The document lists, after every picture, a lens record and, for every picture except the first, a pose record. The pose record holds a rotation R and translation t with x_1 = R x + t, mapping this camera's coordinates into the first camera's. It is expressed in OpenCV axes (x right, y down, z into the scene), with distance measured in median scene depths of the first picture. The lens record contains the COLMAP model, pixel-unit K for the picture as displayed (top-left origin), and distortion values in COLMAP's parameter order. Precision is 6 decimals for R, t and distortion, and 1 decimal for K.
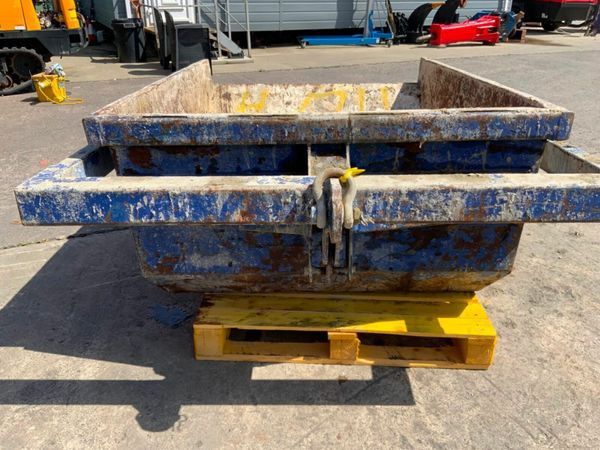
lens RADIAL K [[499.4, 0, 300.8], [0, 499.4, 227.5], [0, 0, 1]] dist [0.062094, -0.115897]
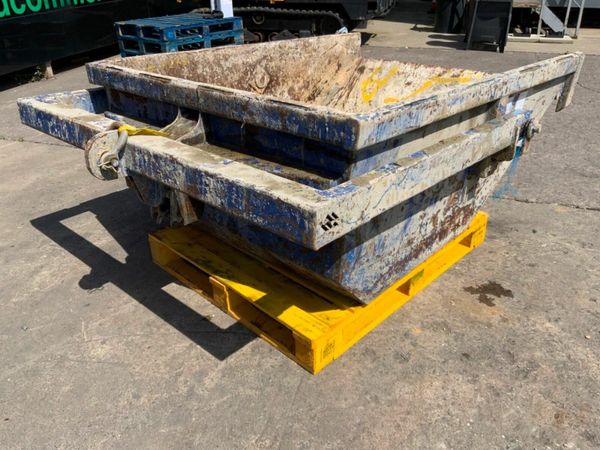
lens RADIAL K [[499.4, 0, 302.3], [0, 499.4, 228.2], [0, 0, 1]] dist [0.062094, -0.115897]
pose [[0.743225, 0.310523, -0.592615, 0.941281], [-0.277239, 0.949081, 0.149610, -0.138948], [0.608897, 0.053102, 0.791470, 0.230251]]
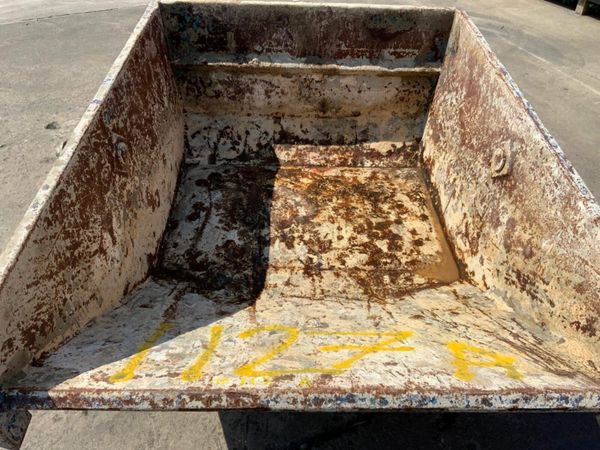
lens RADIAL K [[499.4, 0, 300.5], [0, 499.4, 227.2], [0, 0, 1]] dist [0.062094, -0.115897]
pose [[-0.999742, -0.006681, -0.021729, 0.103574], [-0.022564, 0.407712, 0.912832, -1.241785], [0.002760, 0.913086, -0.407757, 2.055823]]
